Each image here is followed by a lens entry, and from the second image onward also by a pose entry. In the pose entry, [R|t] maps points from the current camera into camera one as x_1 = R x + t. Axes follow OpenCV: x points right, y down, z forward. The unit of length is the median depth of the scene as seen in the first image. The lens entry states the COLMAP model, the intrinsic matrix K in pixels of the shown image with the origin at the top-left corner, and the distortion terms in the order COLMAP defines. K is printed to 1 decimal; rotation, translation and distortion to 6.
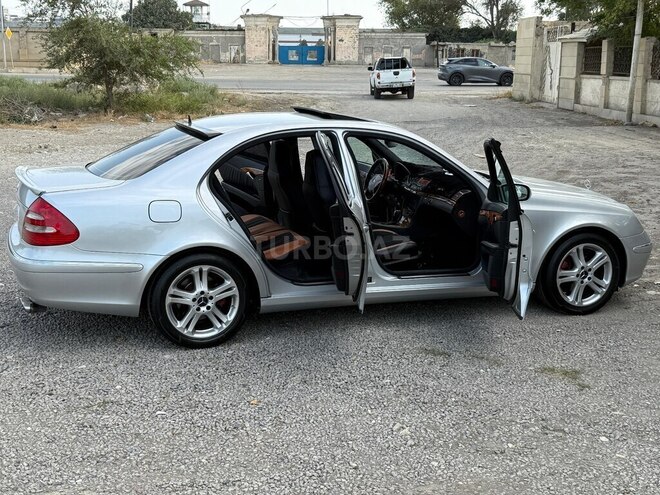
lens RADIAL K [[920.7, 0, 330.0], [0, 920.7, 247.5], [0, 0, 1]] dist [-0.006793, -0.022722]
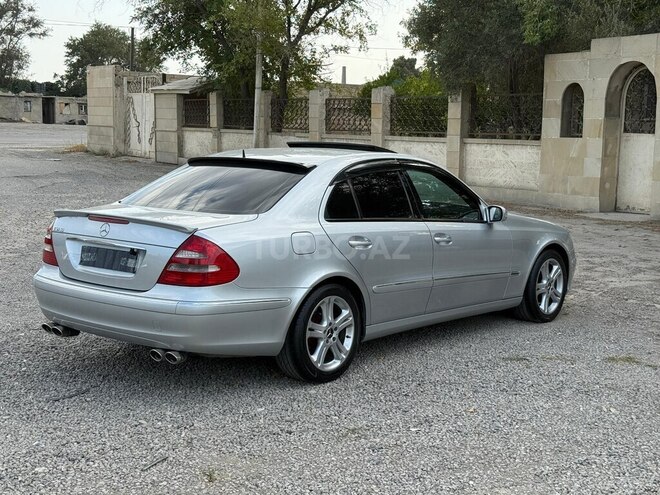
lens RADIAL K [[1005.5, 0, 330.0], [0, 1005.5, 247.5], [0, 0, 1]] dist [0.277159, -0.743415]
pose [[0.864106, -0.050581, 0.500762, -0.162784], [0.086442, 0.995068, -0.048653, 0.004567], [-0.495831, 0.085328, 0.864217, 0.009866]]
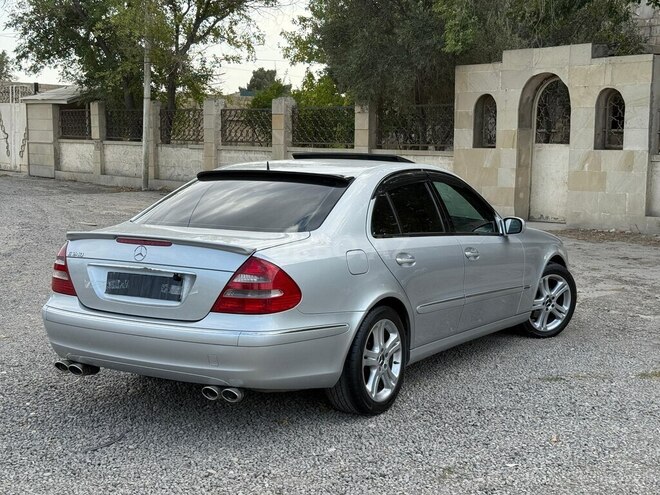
lens RADIAL K [[1005.5, 0, 330.0], [0, 1005.5, 247.5], [0, 0, 1]] dist [0.277159, -0.743415]
pose [[0.781114, -0.062559, 0.621246, -0.189945], [0.115812, 0.992219, -0.045699, -0.003021], [-0.613554, 0.107644, 0.782282, 0.054744]]
